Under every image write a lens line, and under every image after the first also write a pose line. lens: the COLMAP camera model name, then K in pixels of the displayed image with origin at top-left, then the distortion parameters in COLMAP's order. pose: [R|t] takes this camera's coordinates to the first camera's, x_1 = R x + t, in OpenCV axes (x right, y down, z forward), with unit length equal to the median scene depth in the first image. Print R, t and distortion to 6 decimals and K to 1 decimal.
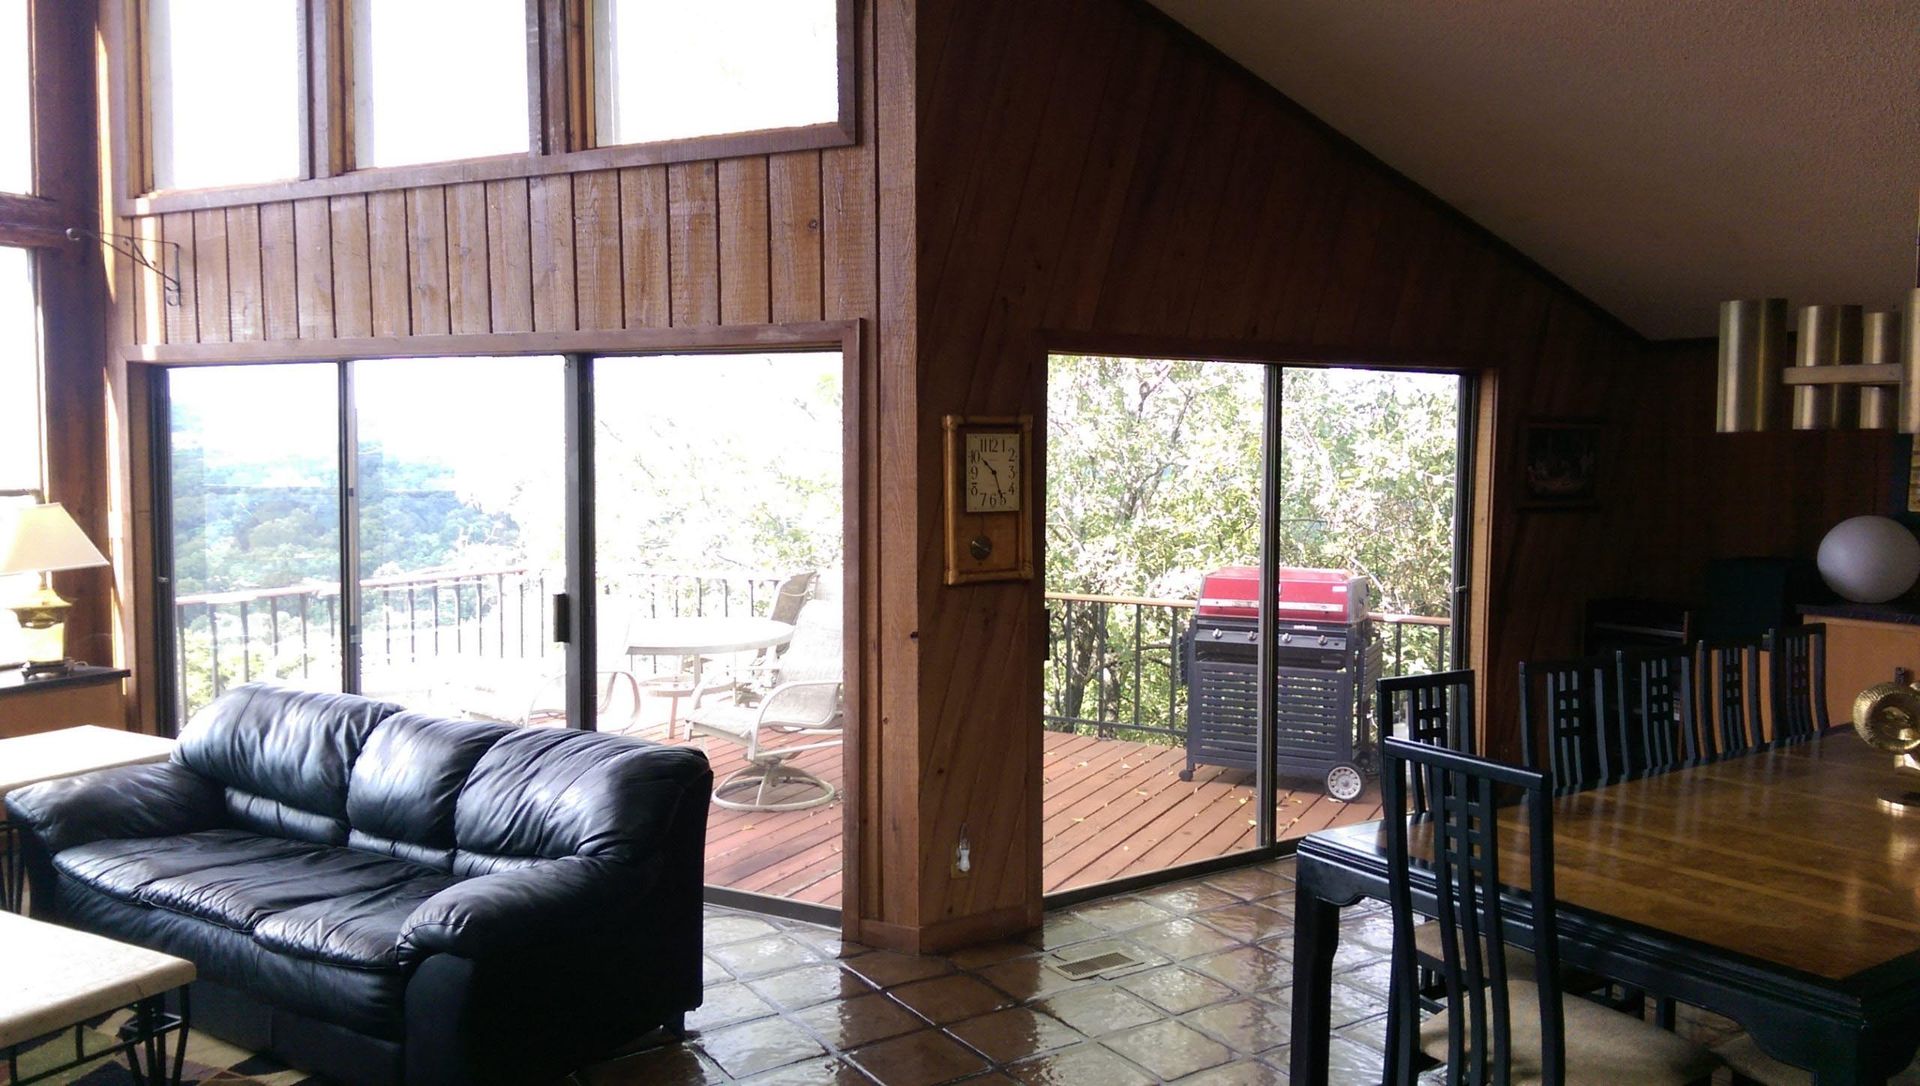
lens RADIAL K [[1431.3, 0, 958.9], [0, 1431.3, 546.5], [0, 0, 1]] dist [0.016214, 0.000842]
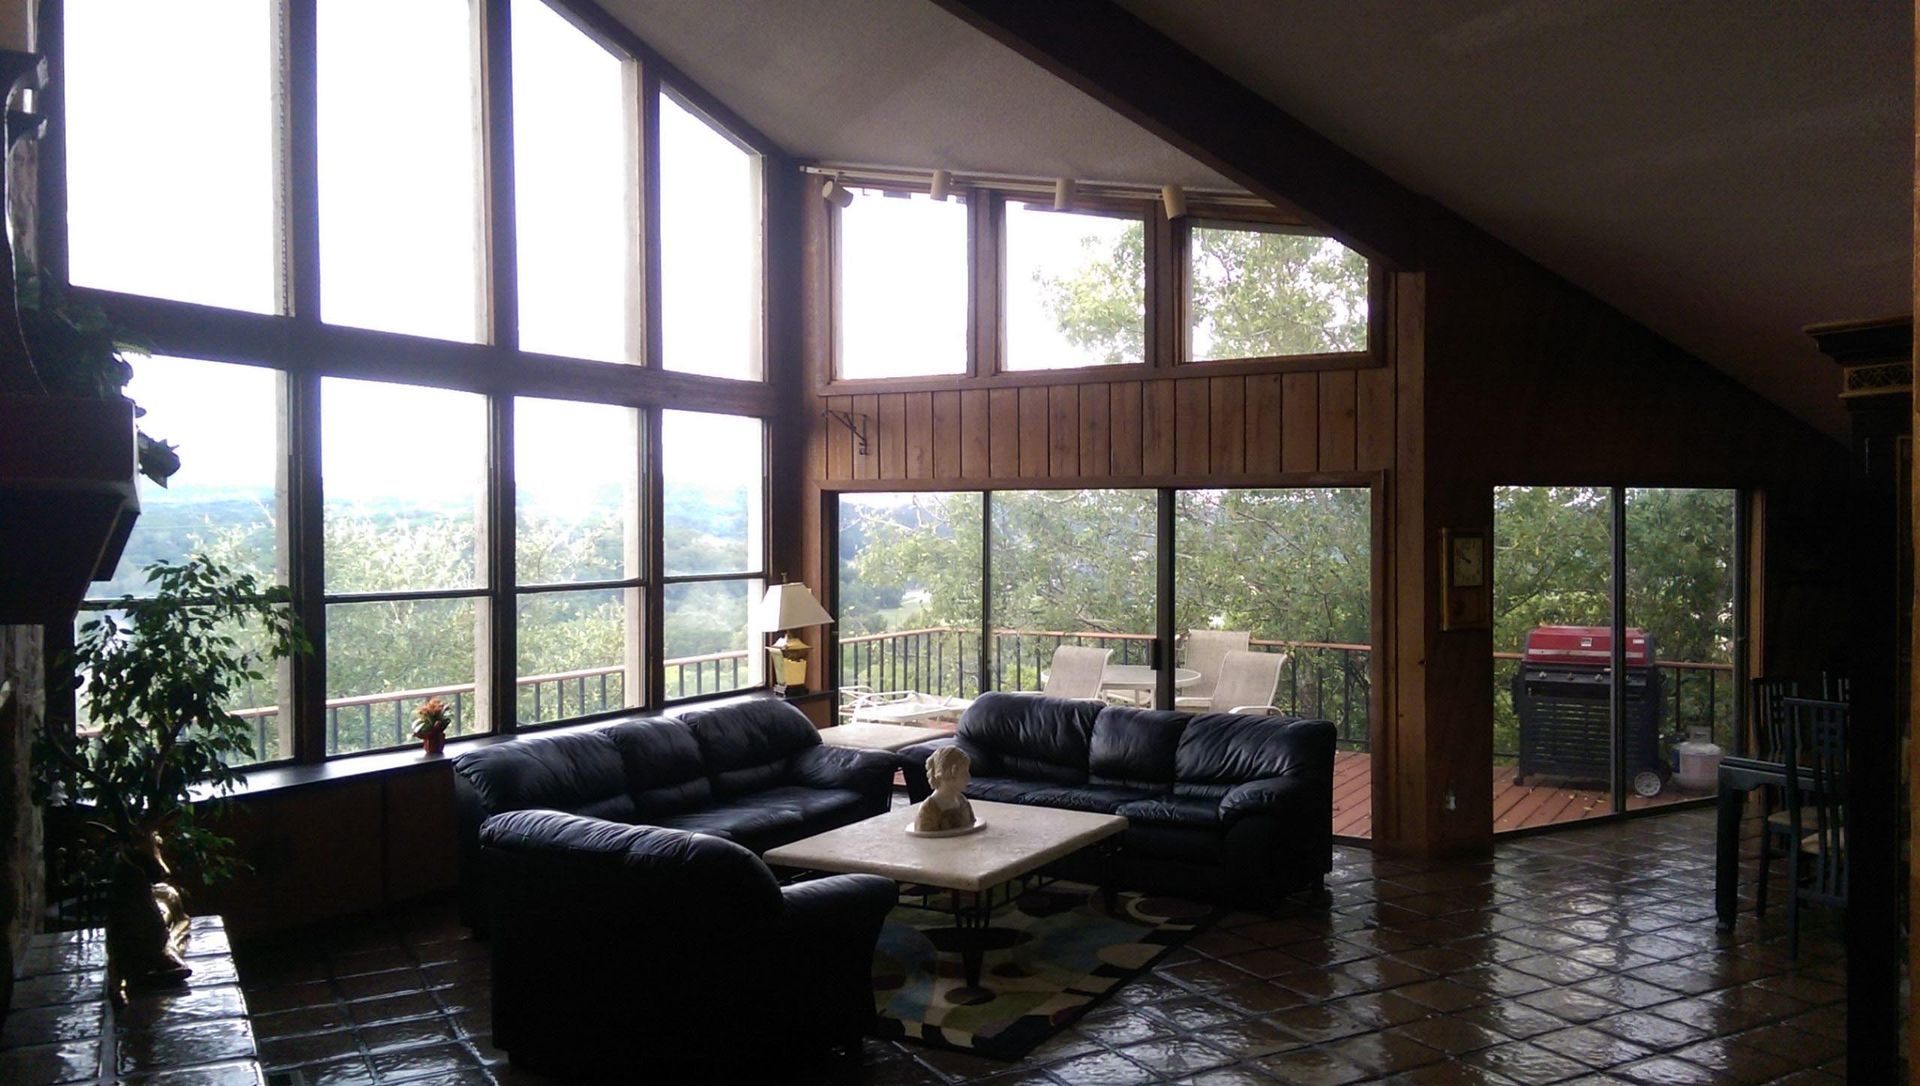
lens RADIAL K [[1431.3, 0, 959.2], [0, 1431.3, 539.7], [0, 0, 1]] dist [0.016214, 0.000842]
pose [[0.995752, -0.008184, -0.091711, -0.389371], [0.002846, 0.998302, -0.058180, 0.016232], [0.092032, 0.057672, 0.994085, -0.657164]]
